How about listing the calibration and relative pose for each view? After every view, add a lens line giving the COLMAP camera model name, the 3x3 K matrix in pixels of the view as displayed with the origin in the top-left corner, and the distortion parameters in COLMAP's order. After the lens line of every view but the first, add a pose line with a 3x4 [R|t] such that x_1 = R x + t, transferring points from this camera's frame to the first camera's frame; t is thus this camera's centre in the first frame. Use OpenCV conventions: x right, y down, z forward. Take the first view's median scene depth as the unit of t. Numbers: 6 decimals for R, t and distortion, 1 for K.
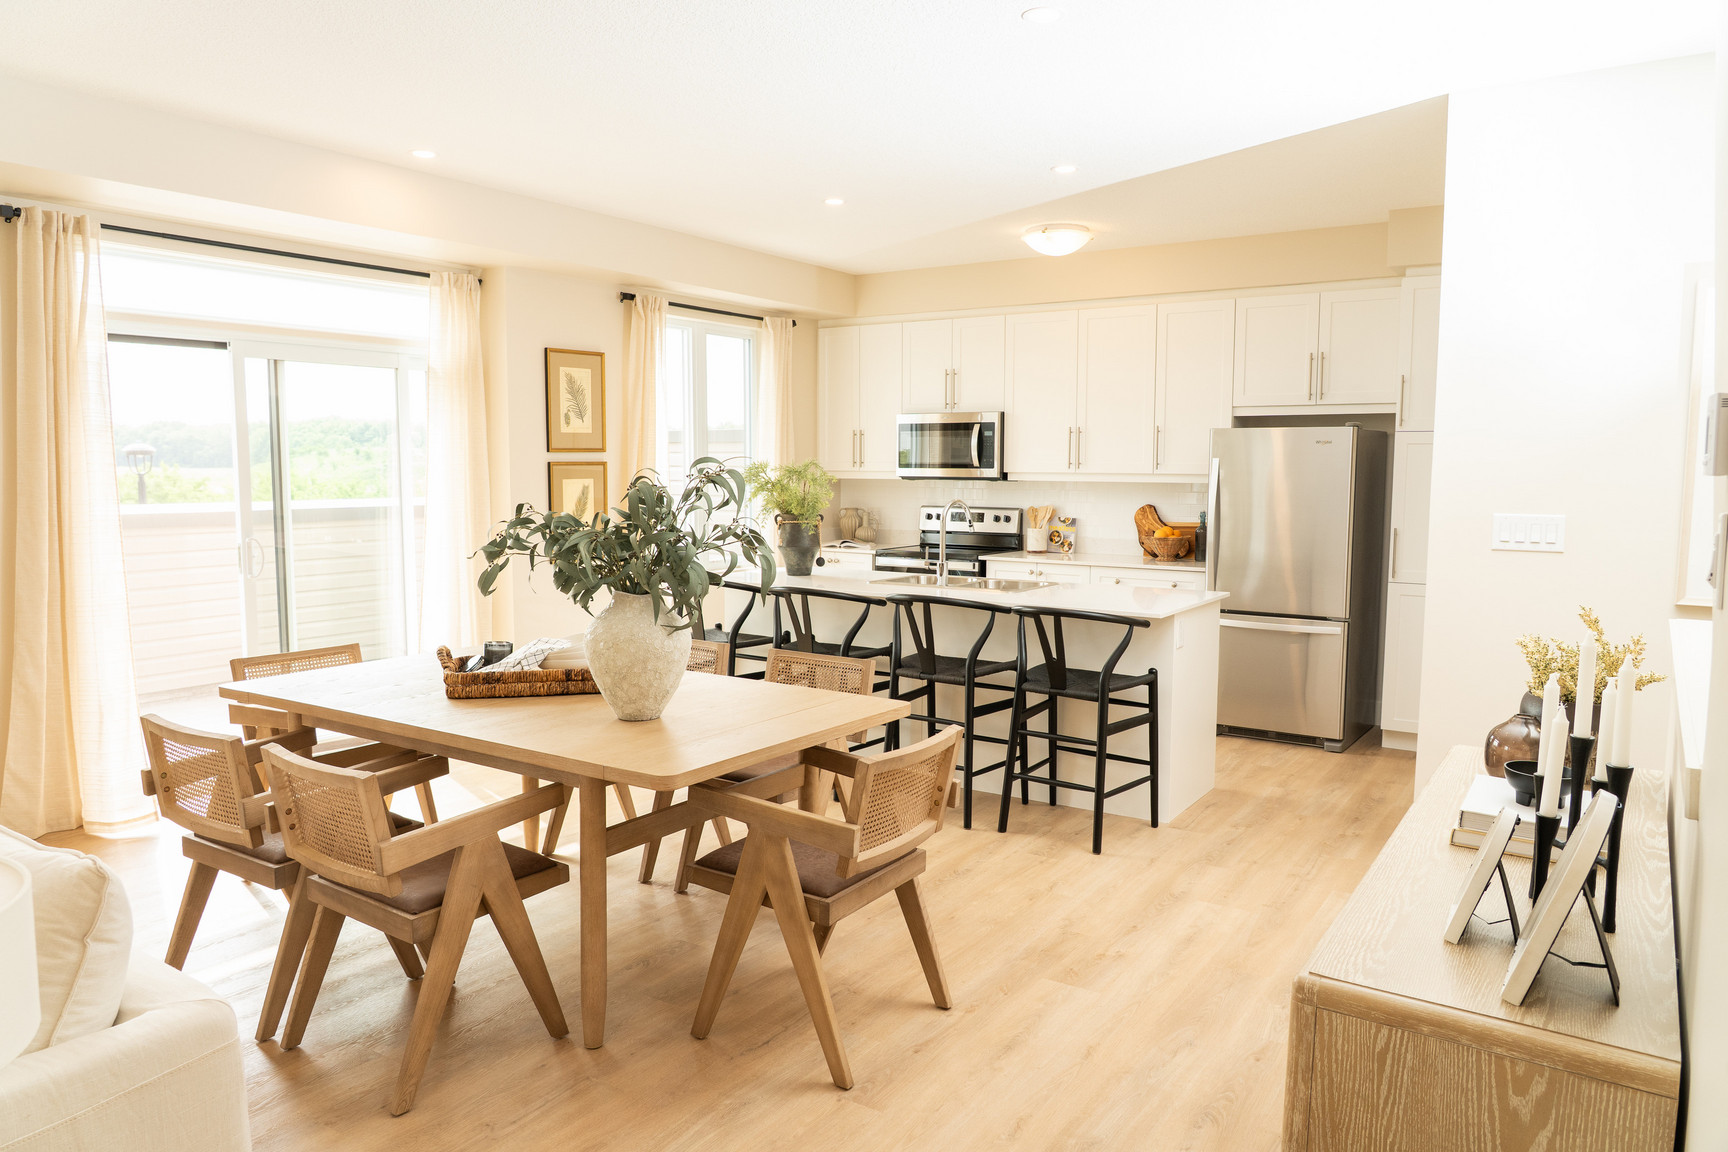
lens RADIAL K [[1177.8, 0, 863.8], [0, 1177.8, 579.7], [0, 0, 1]] dist [-0.022462, 0.009445]
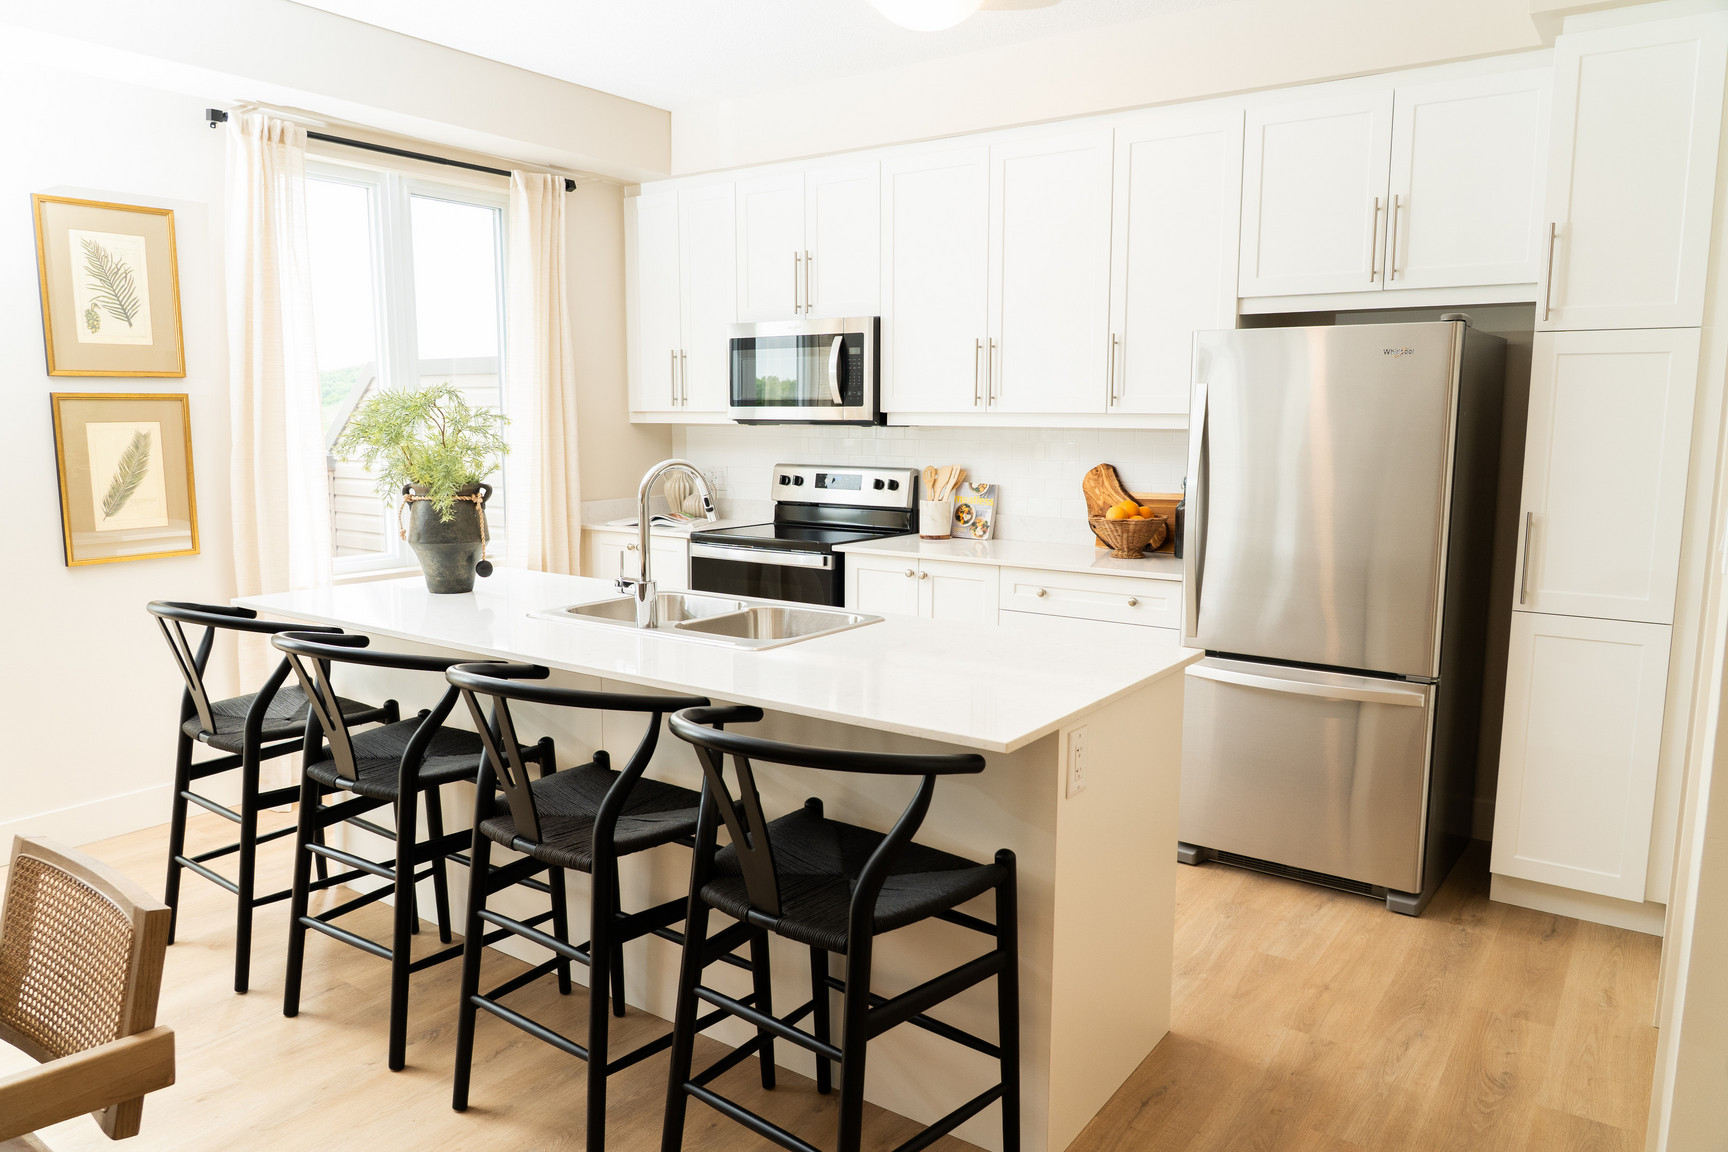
lens RADIAL K [[1178.4, 0, 850.9], [0, 1178.4, 579.1], [0, 0, 1]] dist [-0.028786, 0.002080]
pose [[0.999119, 0.005878, -0.041544, 0.150156], [-0.004193, 0.999170, 0.040521, -0.030884], [0.041748, -0.040311, 0.998315, 0.413447]]
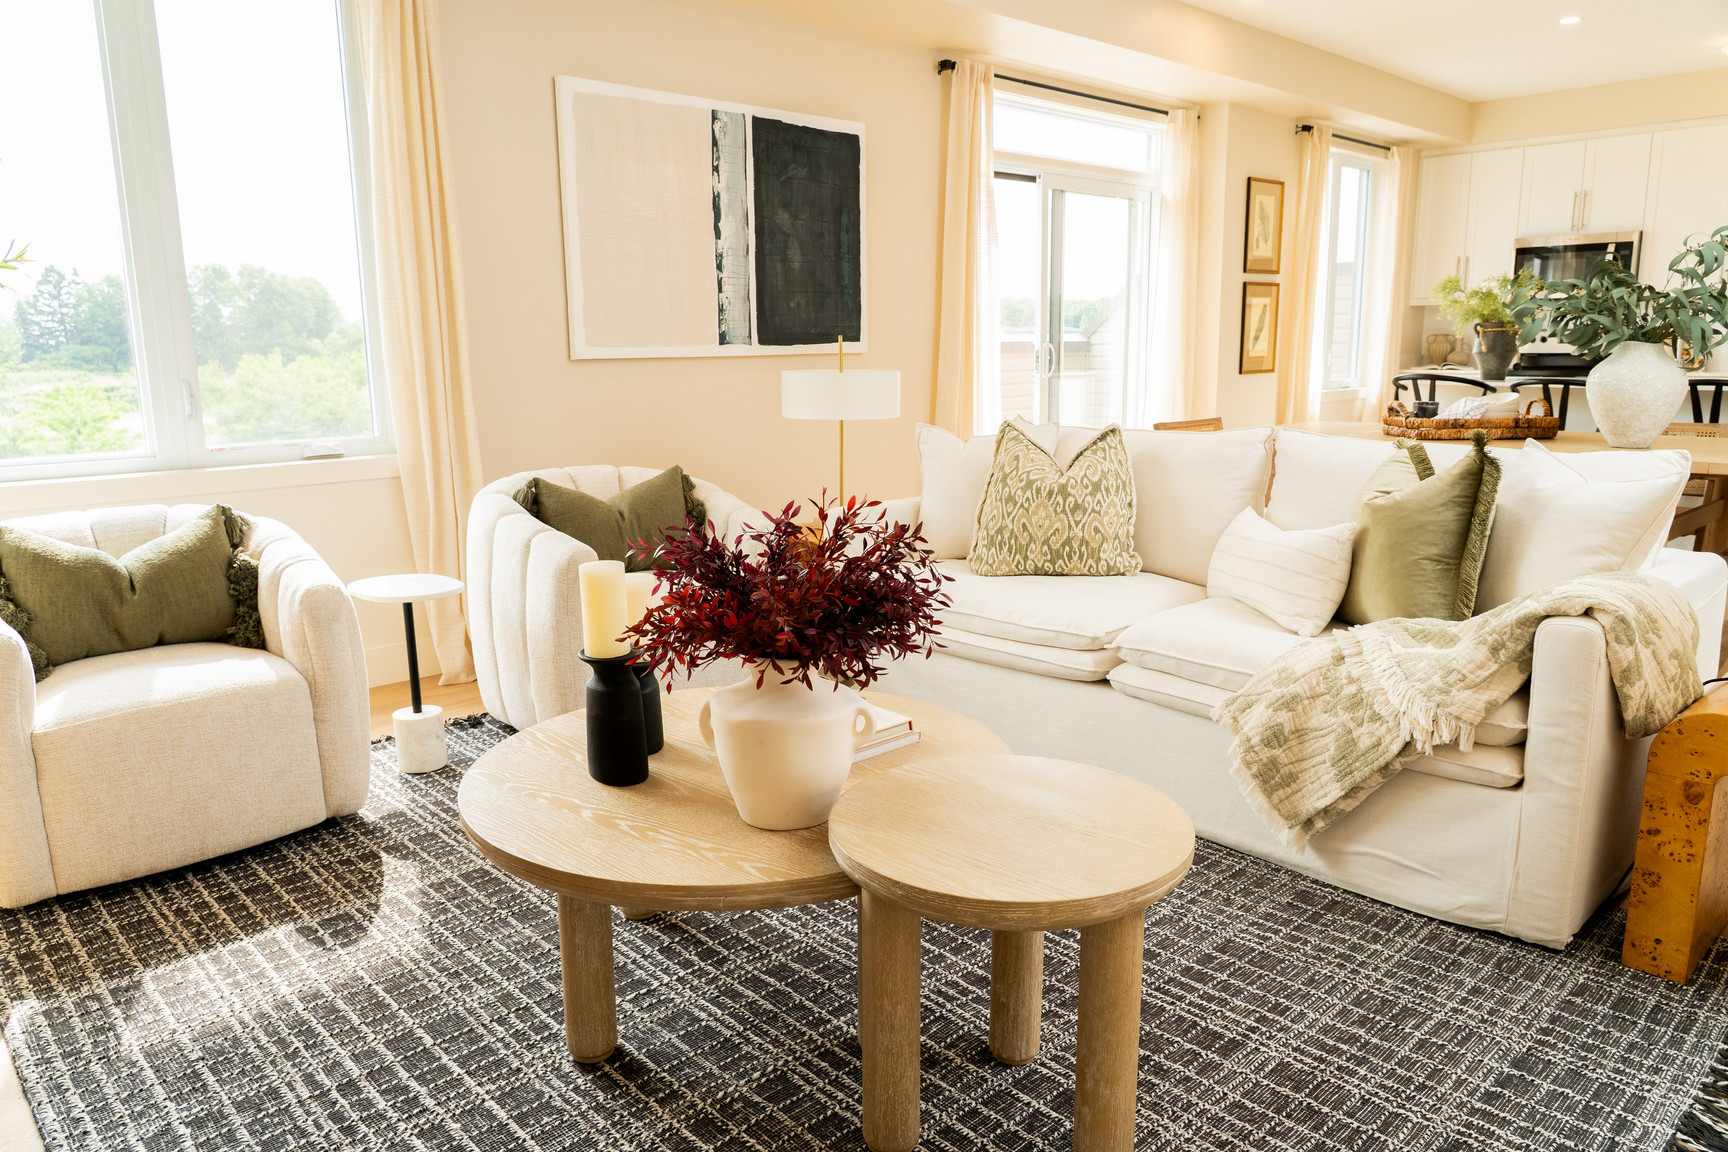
lens RADIAL K [[1177.8, 0, 863.8], [0, 1177.8, 579.7], [0, 0, 1]] dist [-0.022462, 0.009445]
pose [[0.974453, 0.028417, -0.222786, -0.348783], [-0.005627, 0.994741, 0.102272, 0.067029], [0.224520, -0.098406, 0.969488, -0.187463]]
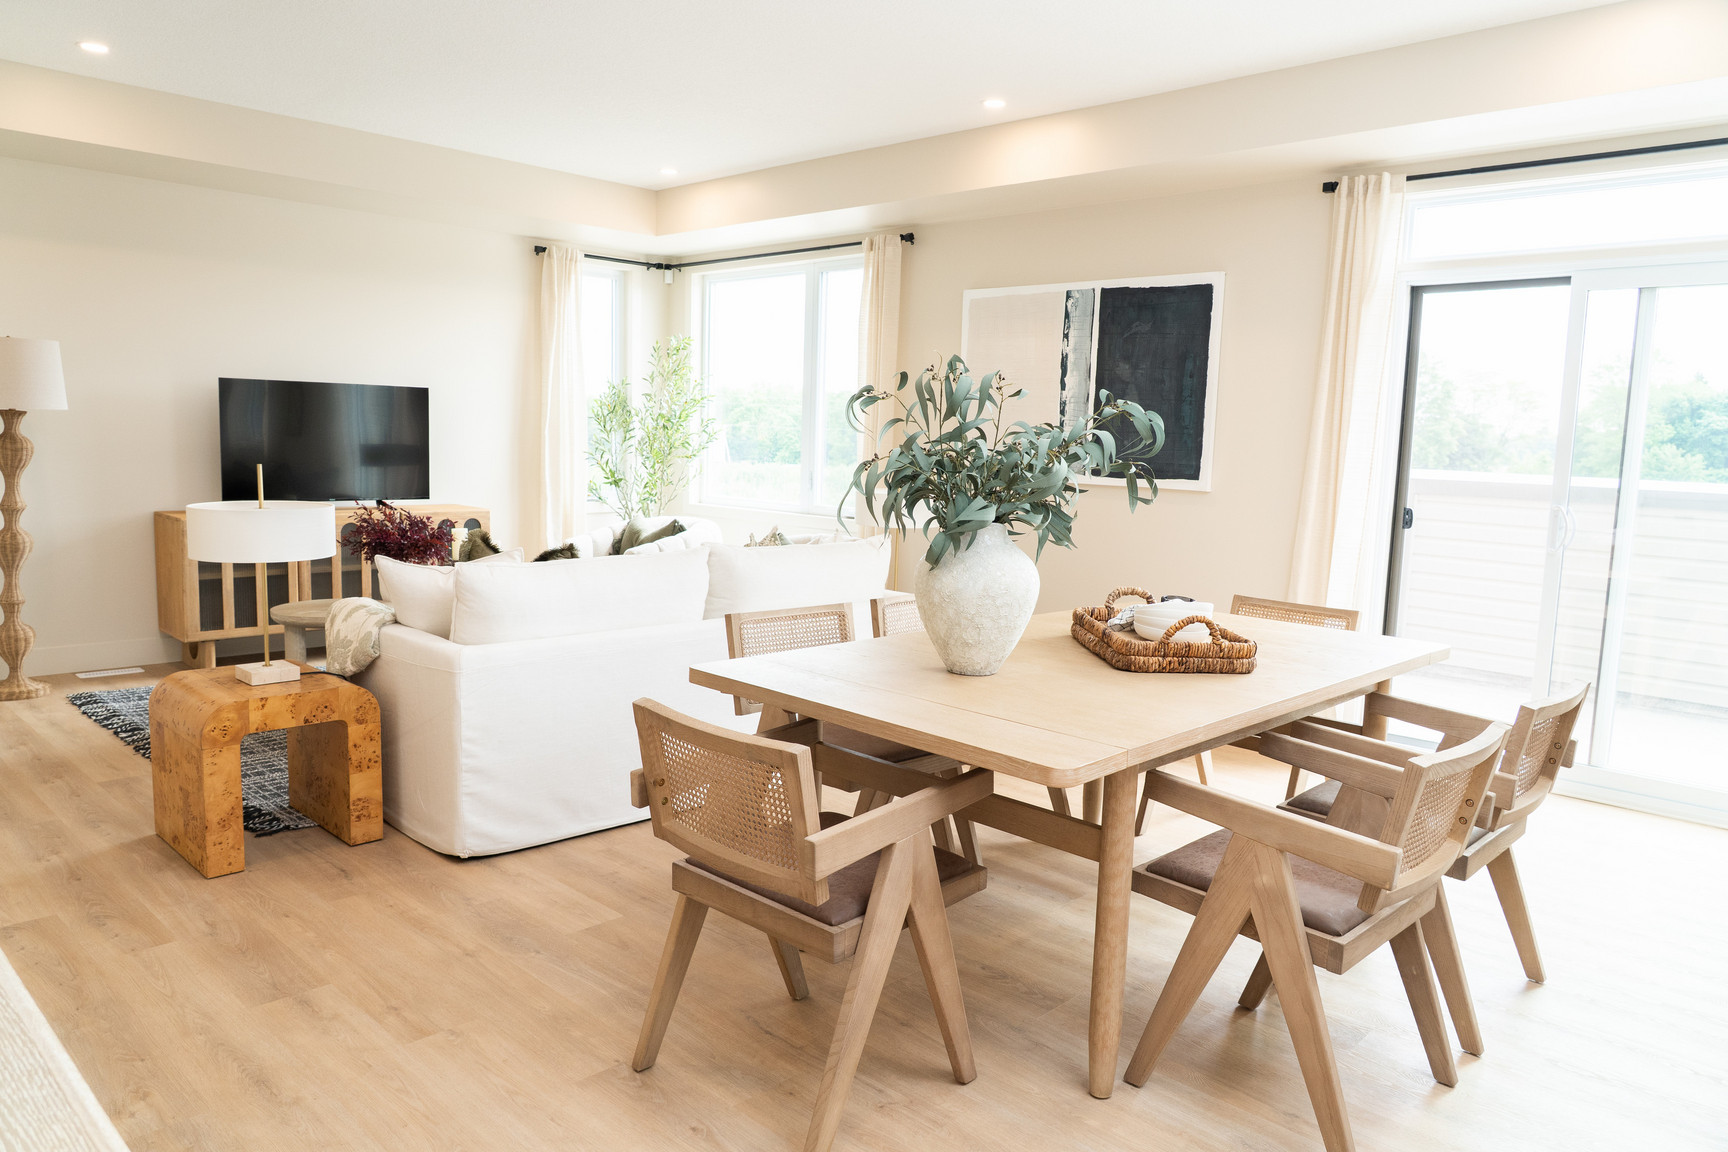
lens RADIAL K [[1178.4, 0, 850.9], [0, 1178.4, 579.1], [0, 0, 1]] dist [-0.028786, 0.002080]
pose [[-0.187813, 0.114584, -0.975498, 0.322400], [-0.126406, 0.982093, 0.139696, -0.029049], [0.974037, 0.149545, -0.169966, 0.523138]]
